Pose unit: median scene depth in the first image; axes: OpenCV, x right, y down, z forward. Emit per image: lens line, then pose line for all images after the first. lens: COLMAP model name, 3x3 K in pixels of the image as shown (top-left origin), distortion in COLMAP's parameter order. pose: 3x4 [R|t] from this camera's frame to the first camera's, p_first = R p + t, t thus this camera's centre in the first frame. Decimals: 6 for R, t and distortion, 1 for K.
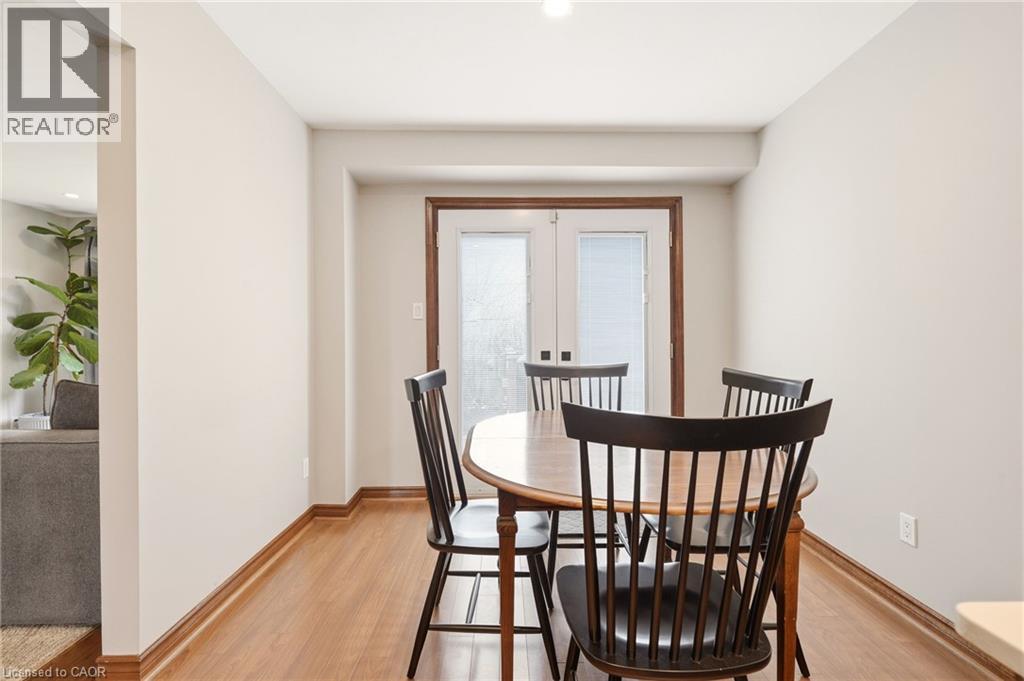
lens RADIAL K [[462.9, 0, 508.2], [0, 462.9, 342.0], [0, 0, 1]] dist [-0.001849, 0.001514]
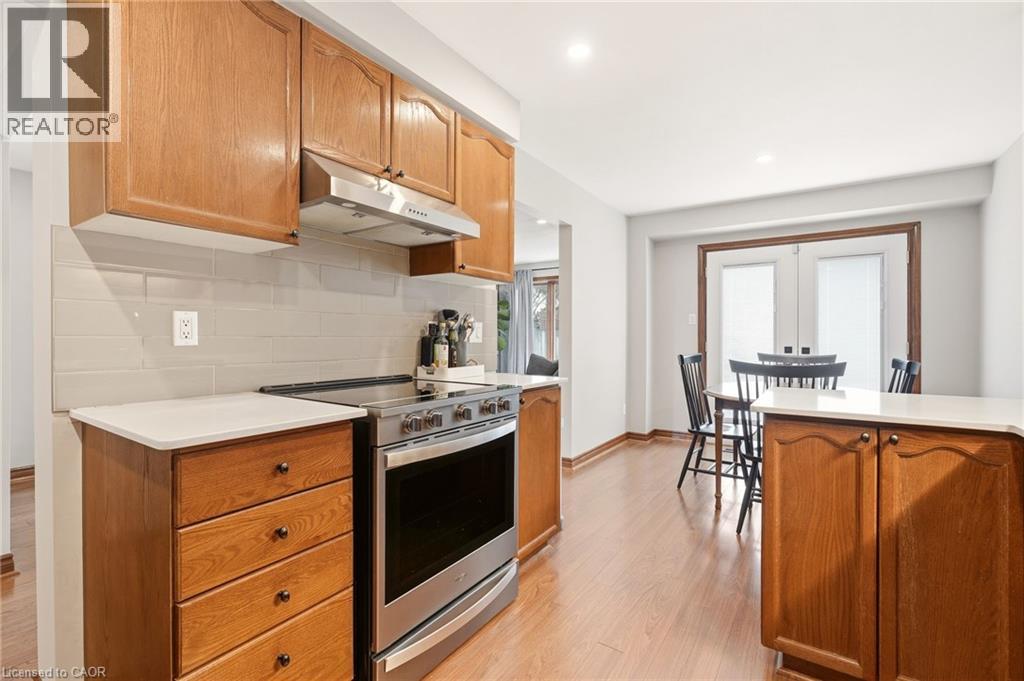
lens RADIAL K [[462.9, 0, 512.1], [0, 462.9, 341.4], [0, 0, 1]] dist [-0.001849, 0.001514]
pose [[0.828658, 0.008700, -0.559688, 0.169812], [-0.006975, 0.999962, 0.005218, 0.002289], [0.559712, -0.000420, 0.828687, -0.606905]]
